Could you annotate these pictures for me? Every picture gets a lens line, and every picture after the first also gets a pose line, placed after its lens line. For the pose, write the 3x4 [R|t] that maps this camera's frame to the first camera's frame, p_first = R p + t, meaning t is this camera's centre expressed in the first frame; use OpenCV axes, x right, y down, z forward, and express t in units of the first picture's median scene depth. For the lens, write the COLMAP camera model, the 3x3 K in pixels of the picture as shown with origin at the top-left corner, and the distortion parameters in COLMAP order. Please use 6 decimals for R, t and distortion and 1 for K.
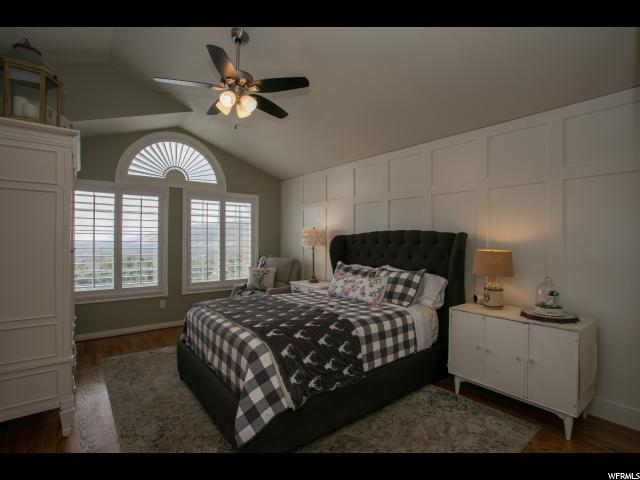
lens RADIAL K [[316.9, 0, 318.3], [0, 316.9, 241.9], [0, 0, 1]] dist [-0.025358, 0.001047]
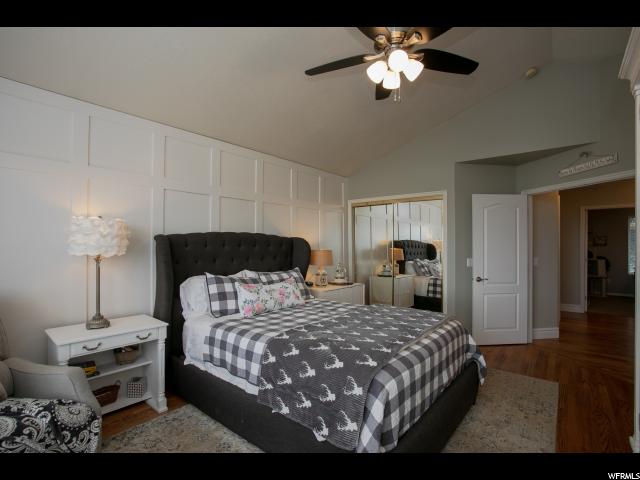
lens RADIAL K [[316.9, 0, 318.3], [0, 316.9, 241.9], [0, 0, 1]] dist [-0.025358, 0.001047]
pose [[-0.213329, -0.004414, 0.976970, -0.708613], [-0.000868, 0.999990, 0.004328, -0.011709], [-0.976980, 0.000075, -0.213331, 0.967178]]
